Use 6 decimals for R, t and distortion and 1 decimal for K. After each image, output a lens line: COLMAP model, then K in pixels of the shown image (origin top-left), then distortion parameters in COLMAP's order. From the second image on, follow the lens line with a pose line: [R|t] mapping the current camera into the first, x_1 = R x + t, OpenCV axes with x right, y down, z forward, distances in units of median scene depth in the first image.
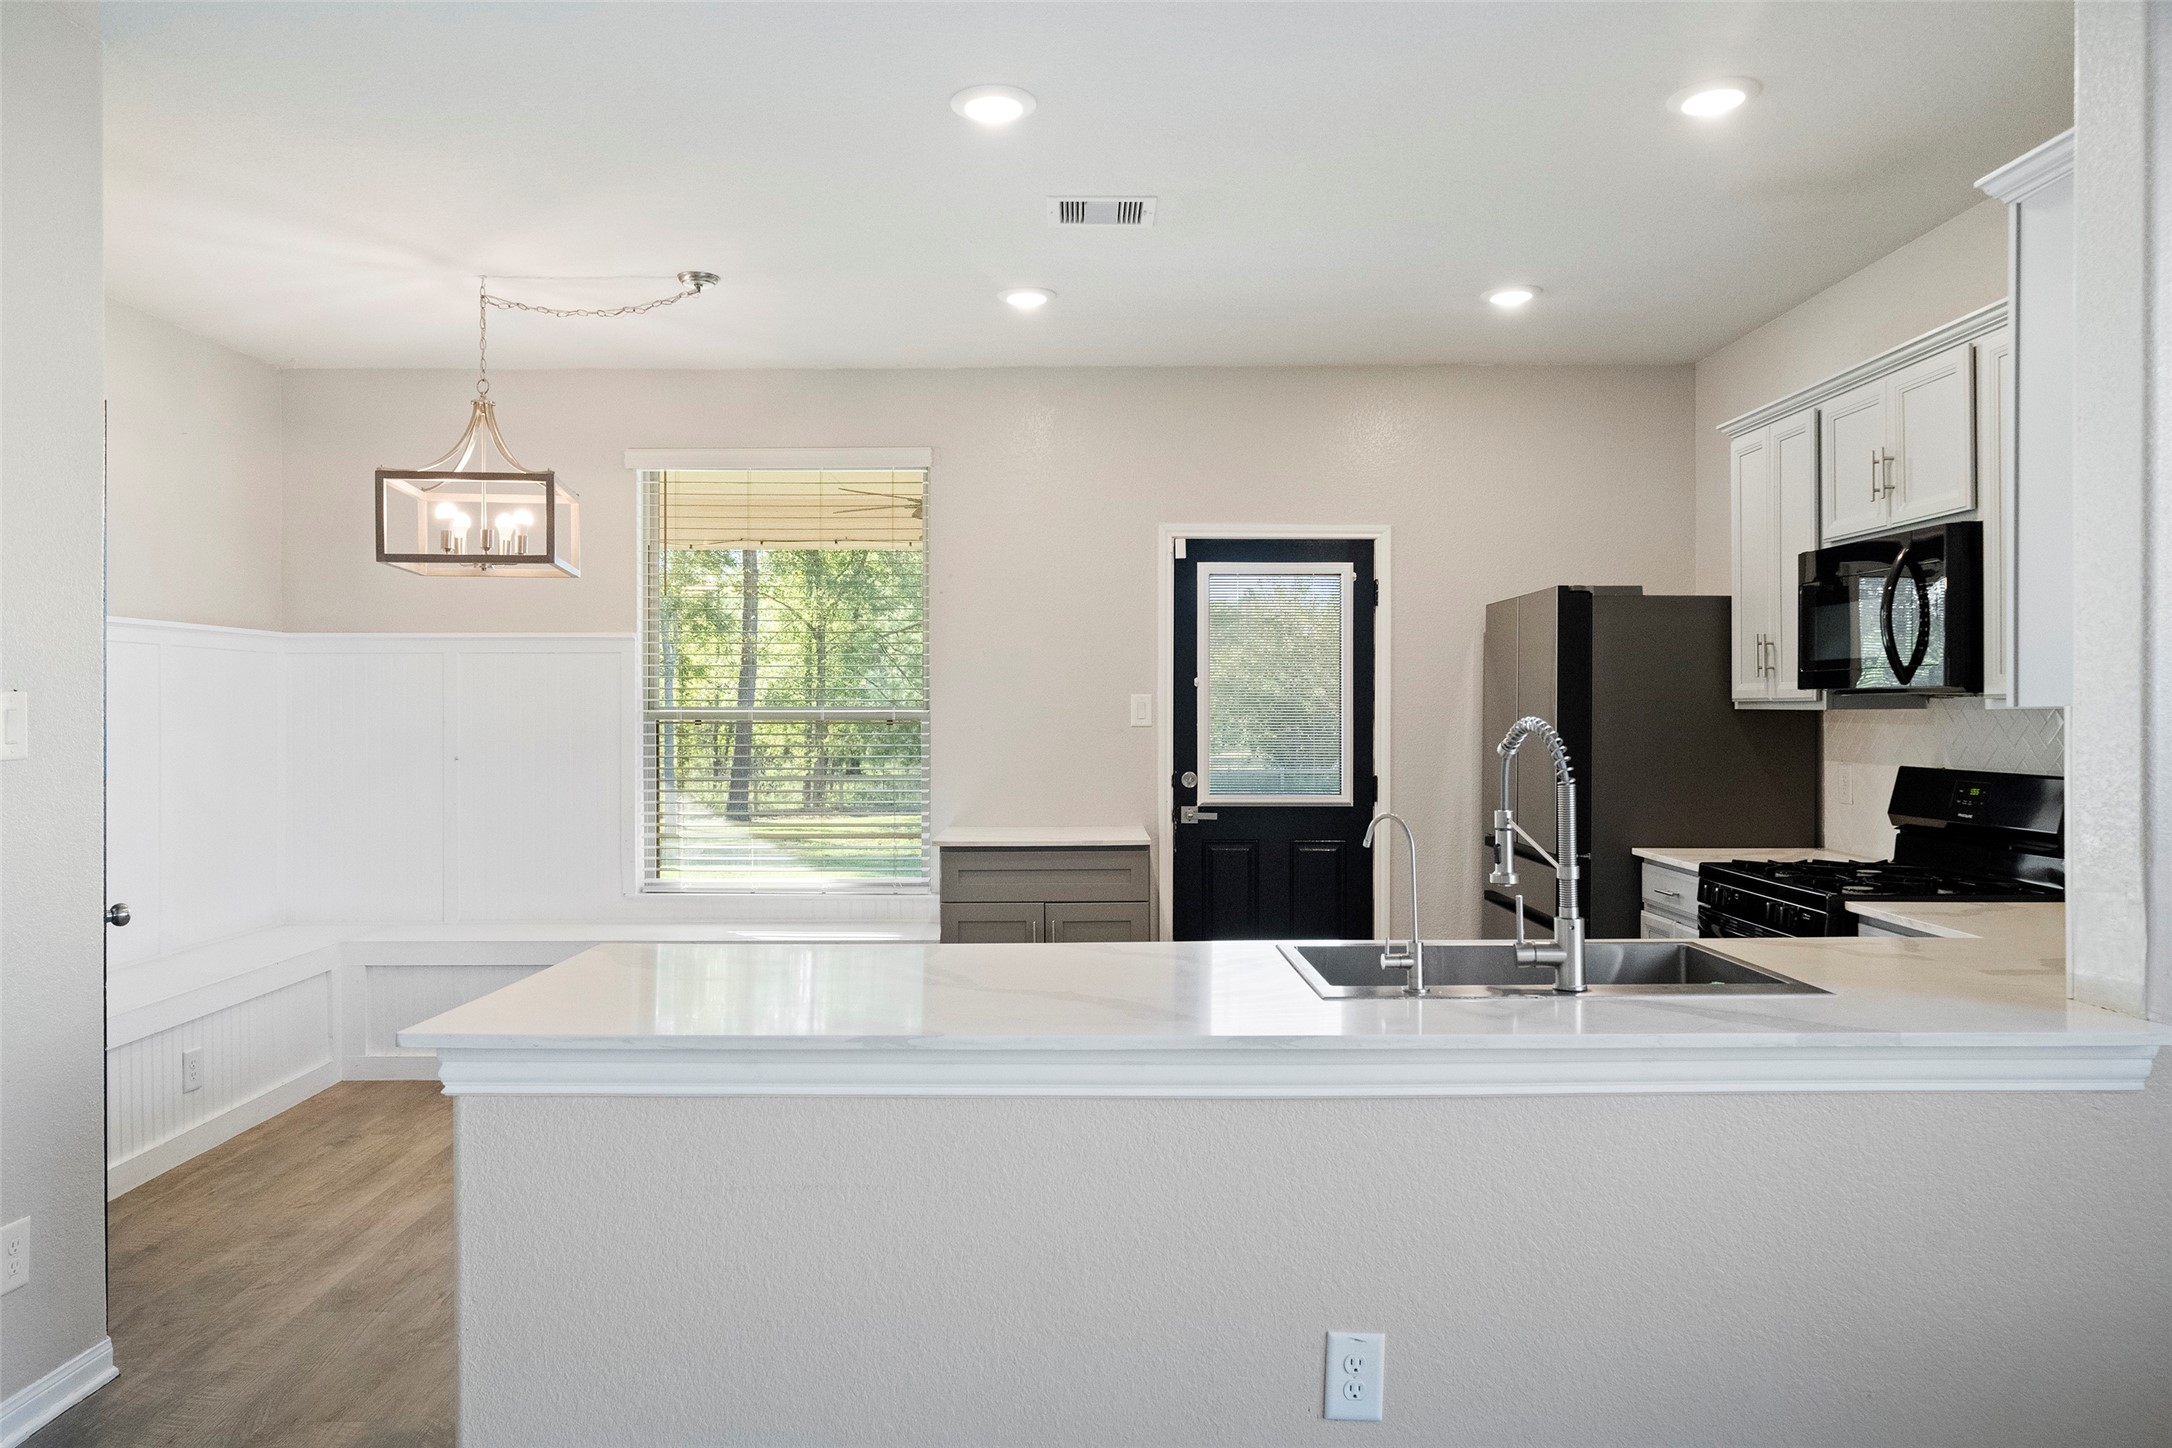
lens RADIAL K [[1475.1, 0, 1089.0], [0, 1475.1, 714.6], [0, 0, 1]] dist [-0.009893, -0.001057]
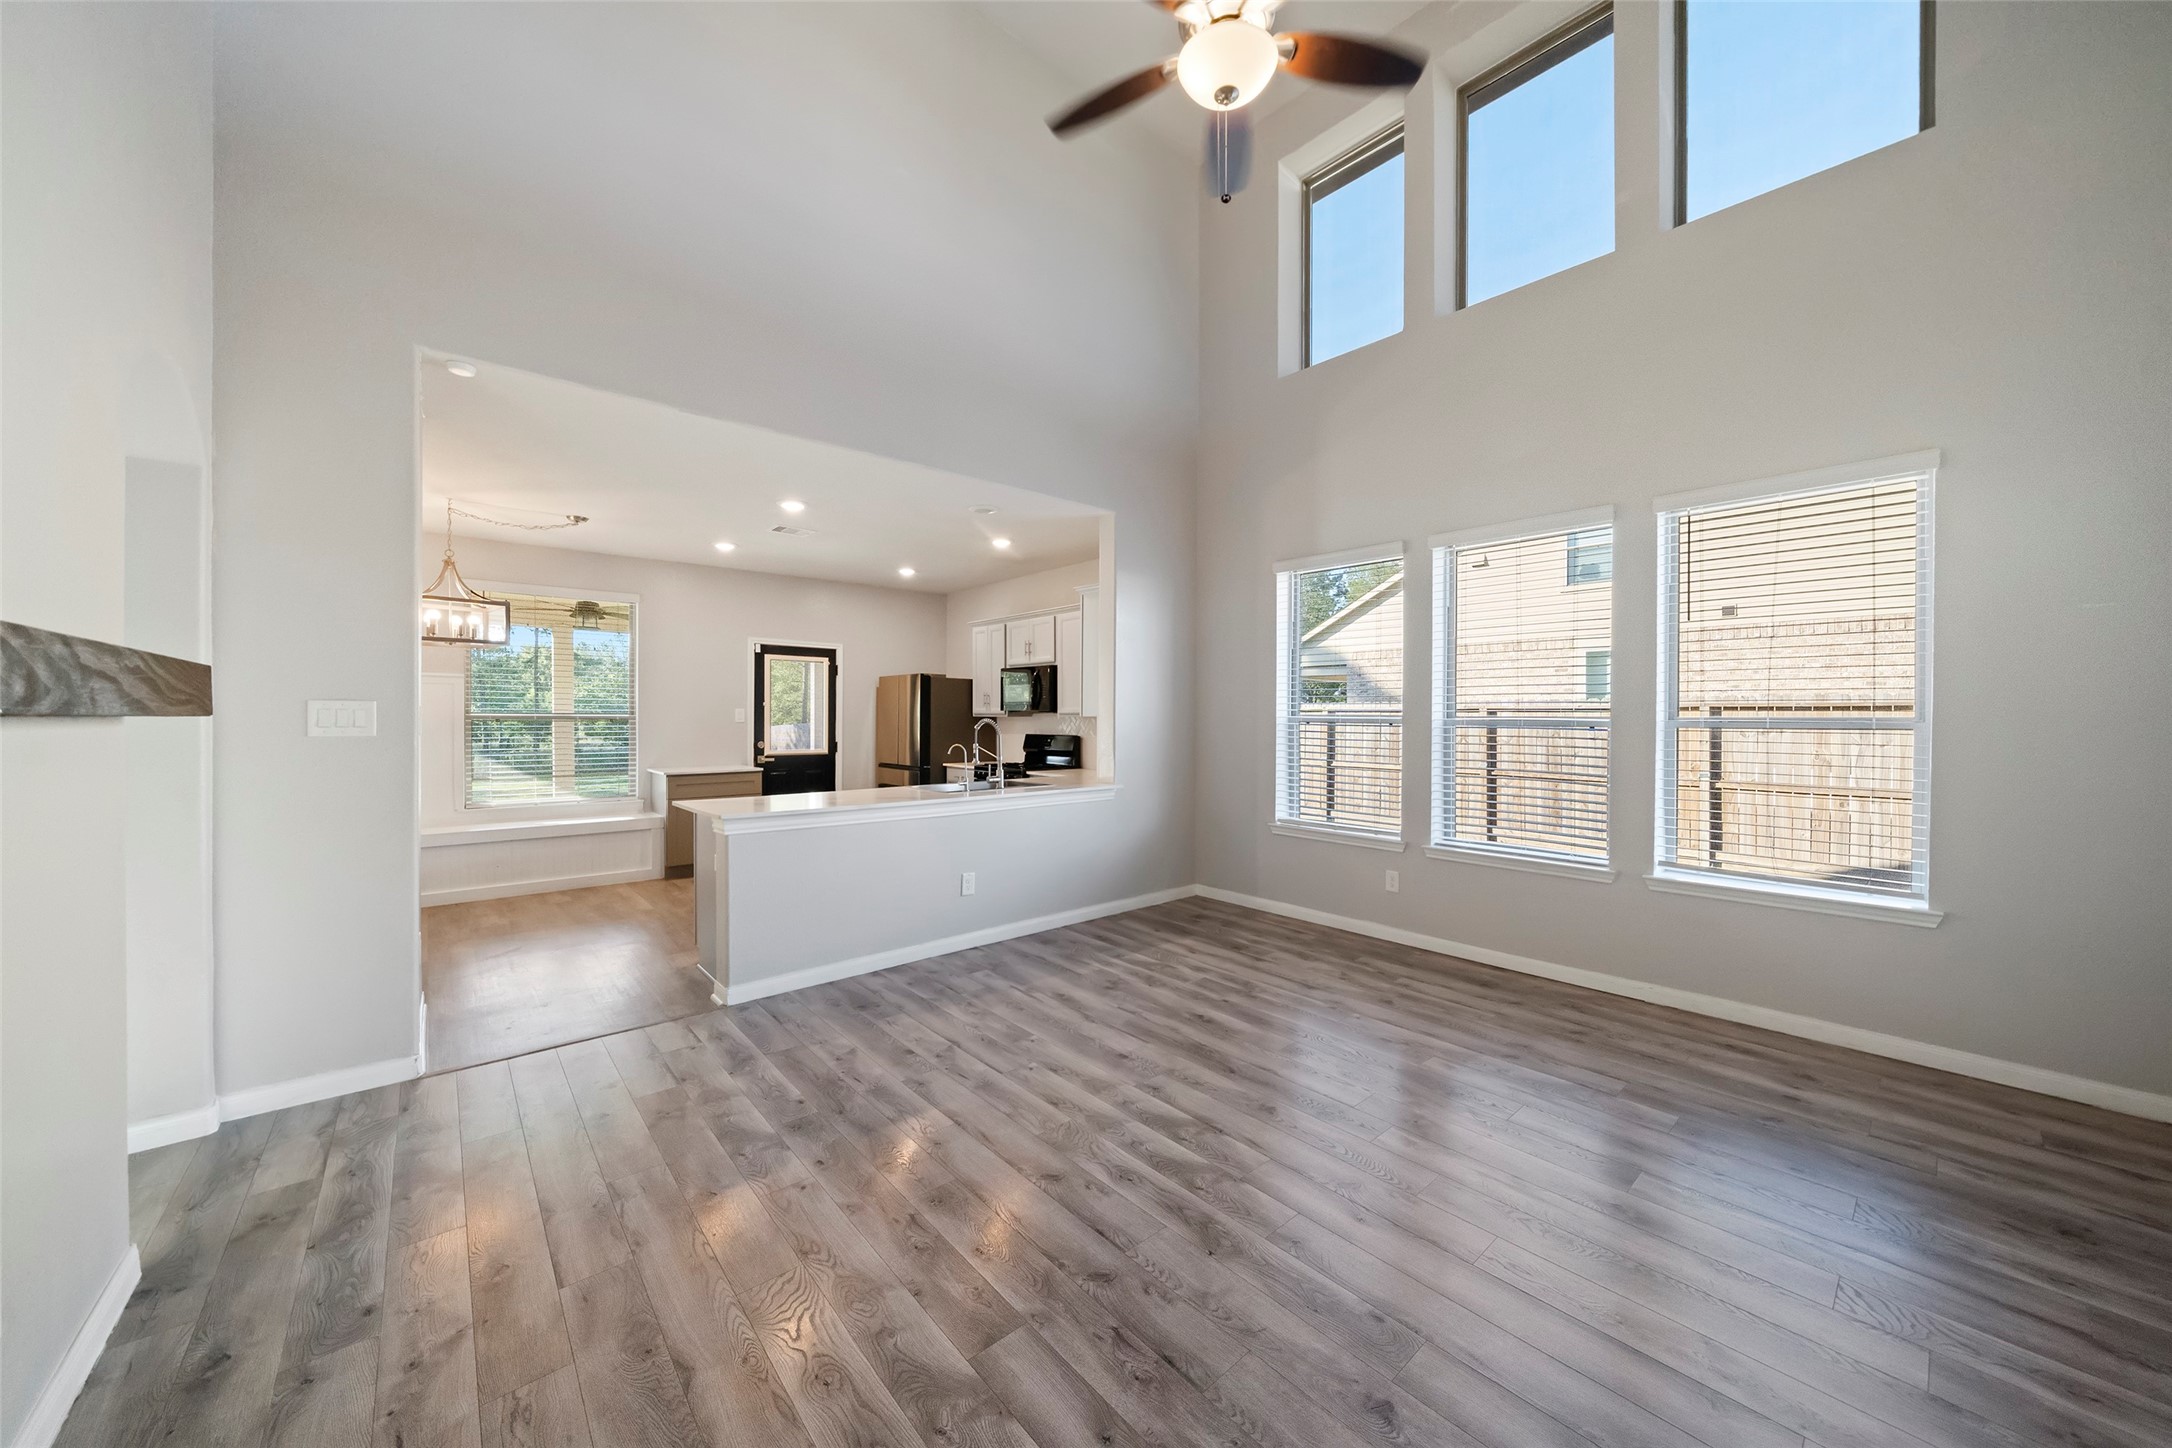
lens RADIAL K [[753.9, 0, 1084.3], [0, 753.9, 719.7], [0, 0, 1]] dist [-0.003377, 0.000234]
pose [[0.759858, 0.001726, 0.650087, -0.348837], [-0.003118, 0.999995, 0.000989, 0.000841], [-0.650081, -0.002779, 0.759860, -0.289425]]
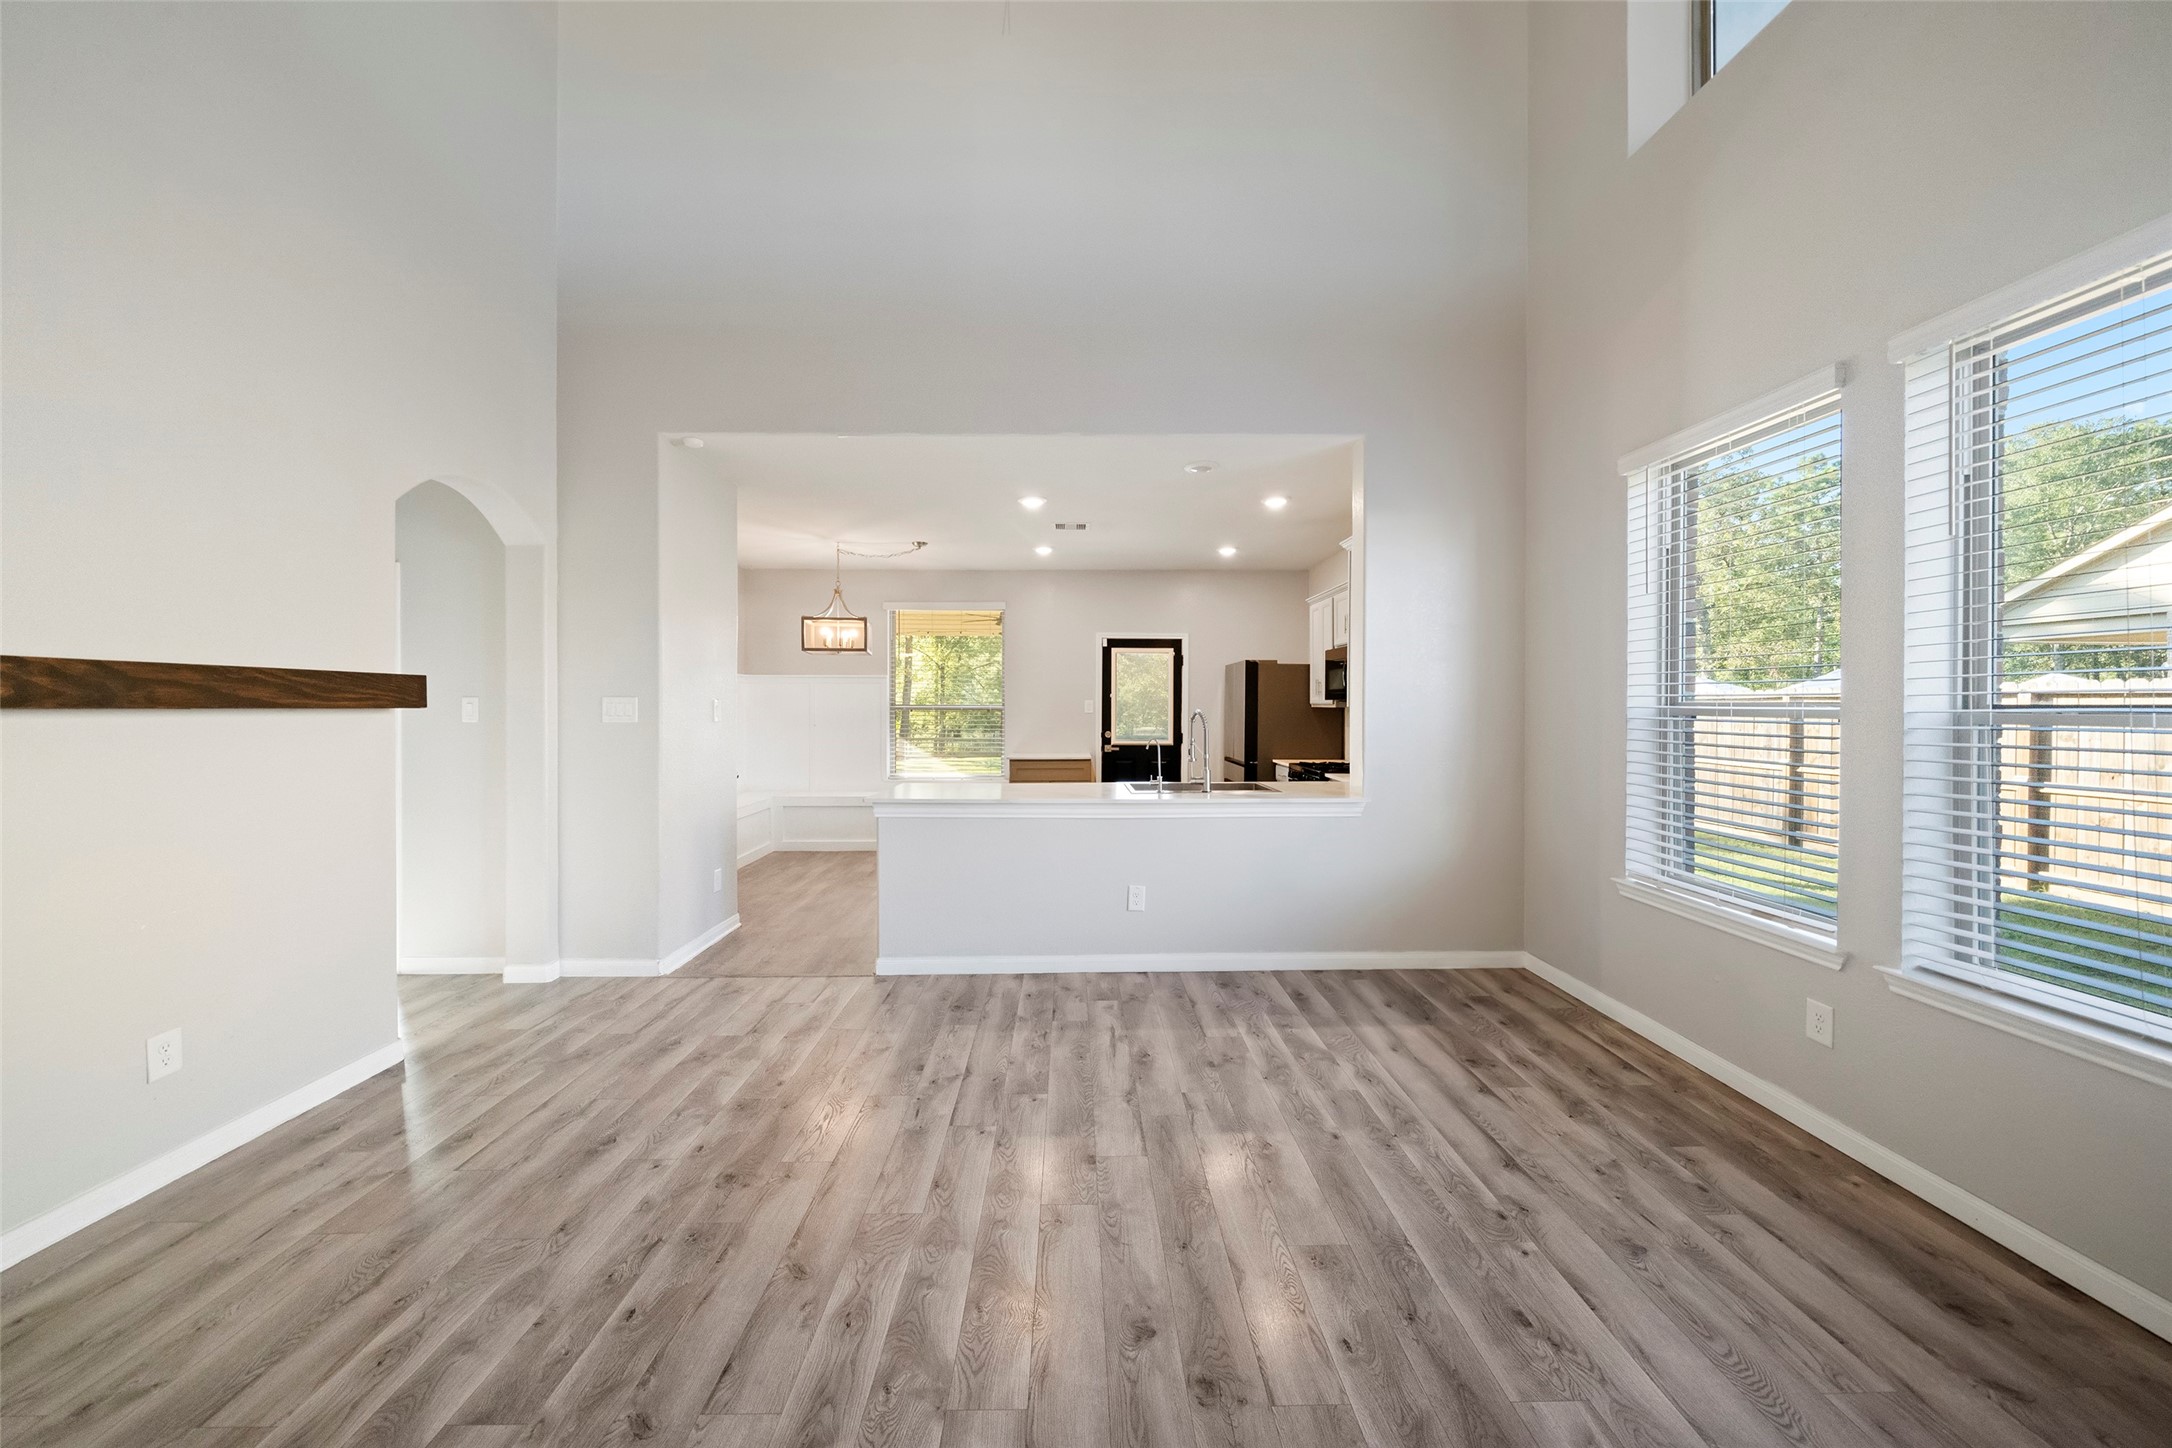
lens RADIAL K [[753.9, 0, 1089.7], [0, 753.9, 710.9], [0, 0, 1]] dist [-0.003377, 0.000234]
pose [[0.999833, 0.003061, 0.018003, 0.014285], [-0.003127, 0.999988, 0.003669, -0.000552], [-0.017991, -0.003724, 0.999831, -0.302193]]
